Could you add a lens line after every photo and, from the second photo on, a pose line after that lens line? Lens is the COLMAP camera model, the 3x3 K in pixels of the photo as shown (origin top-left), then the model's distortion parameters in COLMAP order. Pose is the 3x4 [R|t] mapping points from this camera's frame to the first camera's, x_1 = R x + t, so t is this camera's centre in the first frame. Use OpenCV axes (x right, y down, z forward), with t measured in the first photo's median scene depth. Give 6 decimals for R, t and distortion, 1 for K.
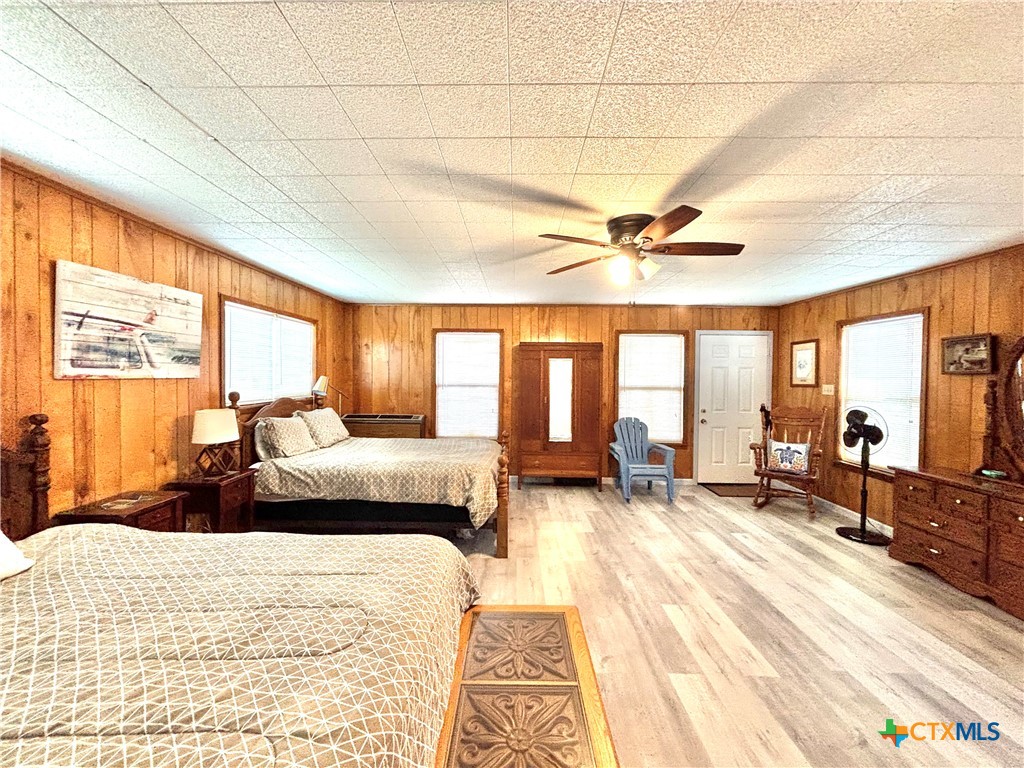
lens RADIAL K [[408.2, 0, 509.0], [0, 408.2, 383.5], [0, 0, 1]] dist [-0.000678, -0.000755]
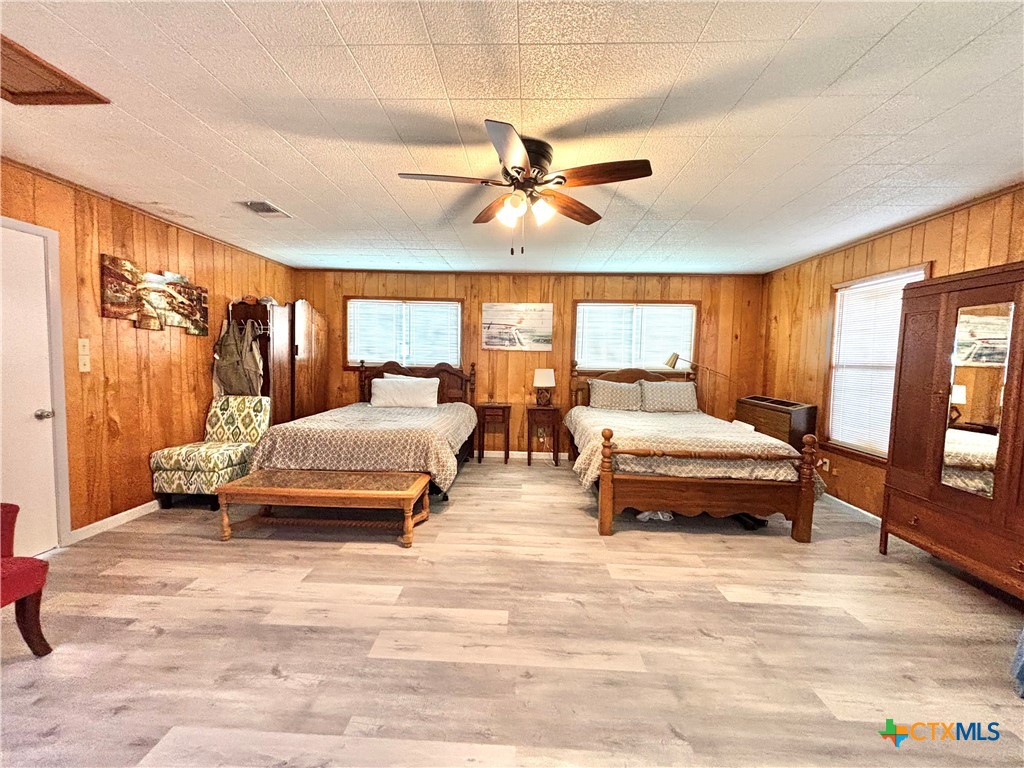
lens RADIAL K [[408.2, 0, 509.0], [0, 408.2, 383.5], [0, 0, 1]] dist [-0.000678, -0.000755]
pose [[-0.031303, 0.054017, -0.998049, 1.230101], [-0.039979, 0.997672, 0.055251, 0.043065], [0.998710, 0.041630, -0.029070, 1.061014]]
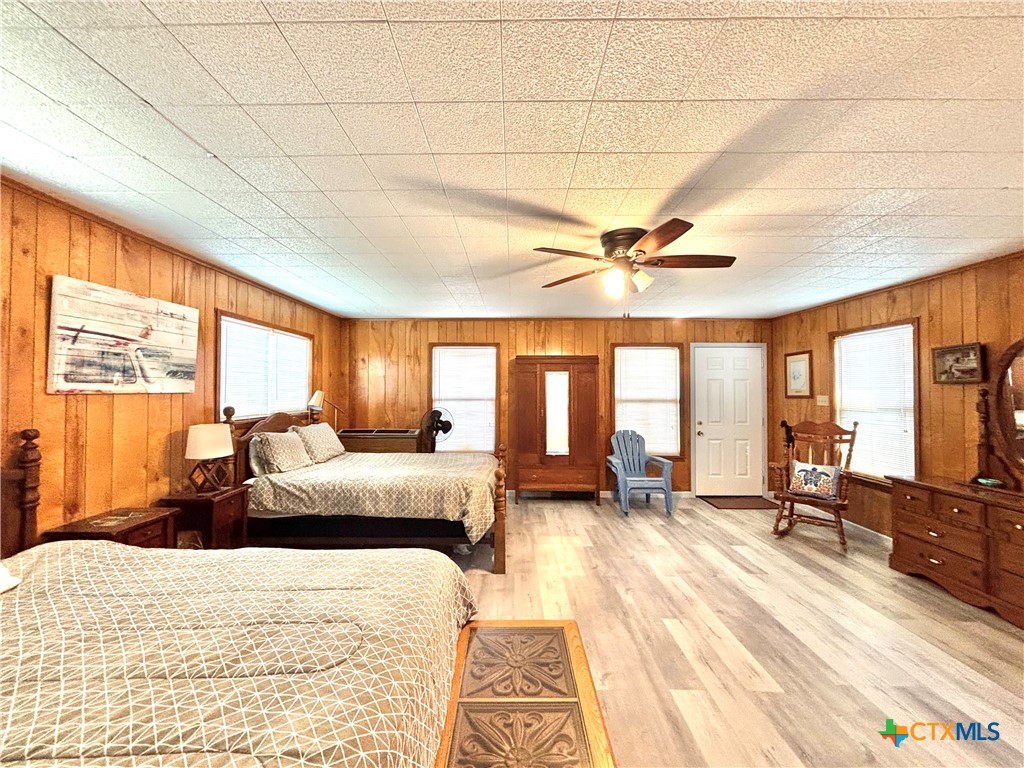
lens RADIAL K [[408.2, 0, 509.0], [0, 408.2, 383.5], [0, 0, 1]] dist [-0.000678, -0.000755]
pose [[0.999936, -0.007536, 0.008399, 0.000803], [0.007841, 0.999291, -0.036832, 0.007897], [-0.008116, 0.036895, 0.999286, -0.001174]]
